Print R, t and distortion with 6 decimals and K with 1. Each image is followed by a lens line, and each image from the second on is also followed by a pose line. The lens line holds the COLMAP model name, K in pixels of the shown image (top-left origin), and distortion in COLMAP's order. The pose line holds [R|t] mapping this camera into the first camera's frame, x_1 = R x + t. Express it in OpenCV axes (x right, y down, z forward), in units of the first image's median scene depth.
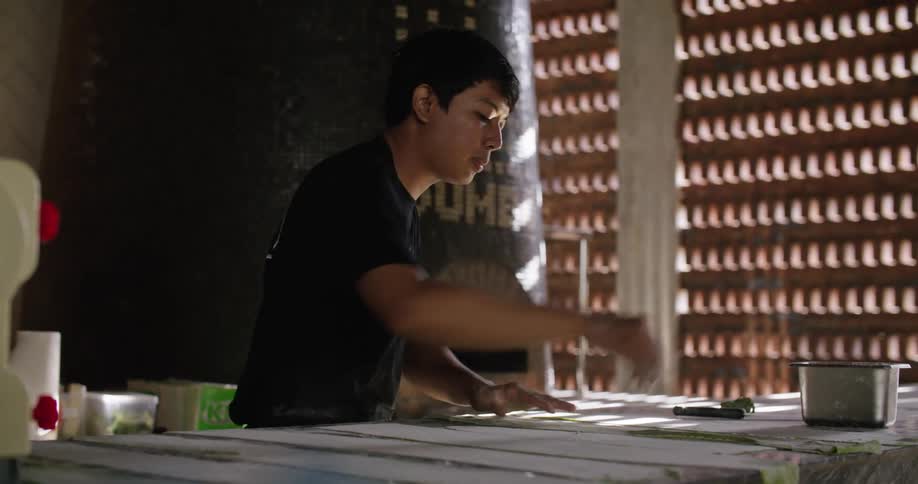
lens RADIAL K [[1396.8, 0, 457.0], [0, 1396.8, 236.6], [0, 0, 1]] dist [-0.129449, 0.000000]
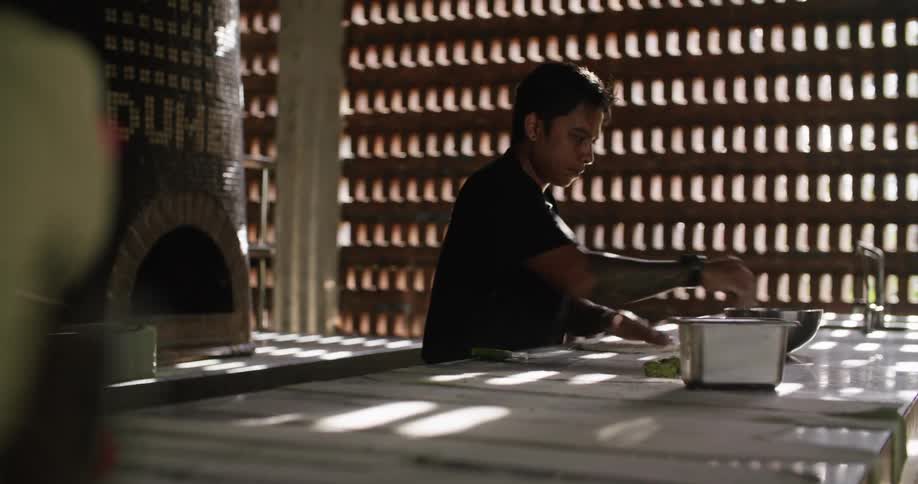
lens RADIAL K [[1396.8, 0, 471.1], [0, 1396.8, 215.4], [0, 0, 1]] dist [-0.129449, 0.000000]
pose [[0.949401, 0.014311, 0.313739, -0.060373], [-0.025979, 0.999116, 0.033040, -0.000527], [-0.312989, -0.039519, 0.948934, 0.054773]]
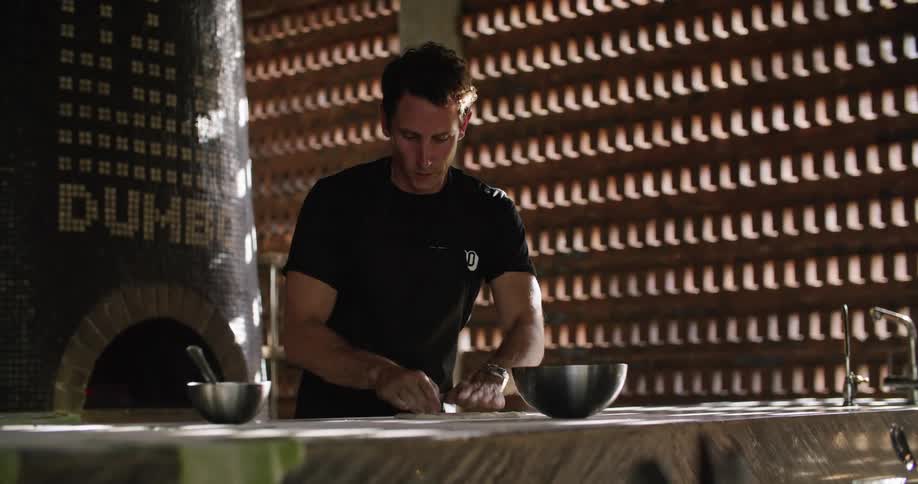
lens RADIAL K [[1396.8, 0, 465.0], [0, 1396.8, 236.9], [0, 0, 1]] dist [-0.129449, 0.000000]
pose [[0.997174, -0.010911, 0.074335, 0.094980], [0.014344, 0.998847, -0.045810, 0.021141], [-0.073749, 0.046747, 0.996181, 0.060548]]
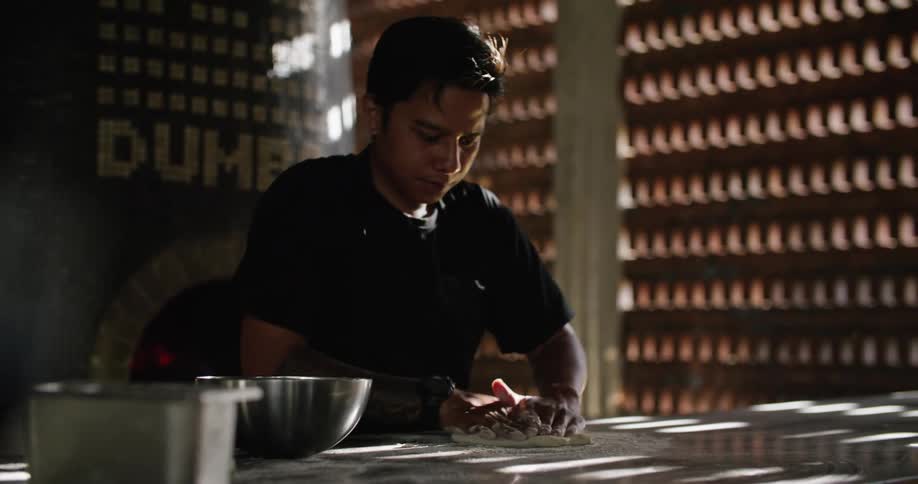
lens RADIAL K [[1396.8, 0, 454.5], [0, 1396.8, 239.8], [0, 0, 1]] dist [-0.129449, 0.000000]
pose [[0.996723, -0.008306, -0.080459, 0.130799], [0.008213, 0.999965, -0.001488, 0.014243], [0.080468, 0.000823, 0.996757, 0.168710]]
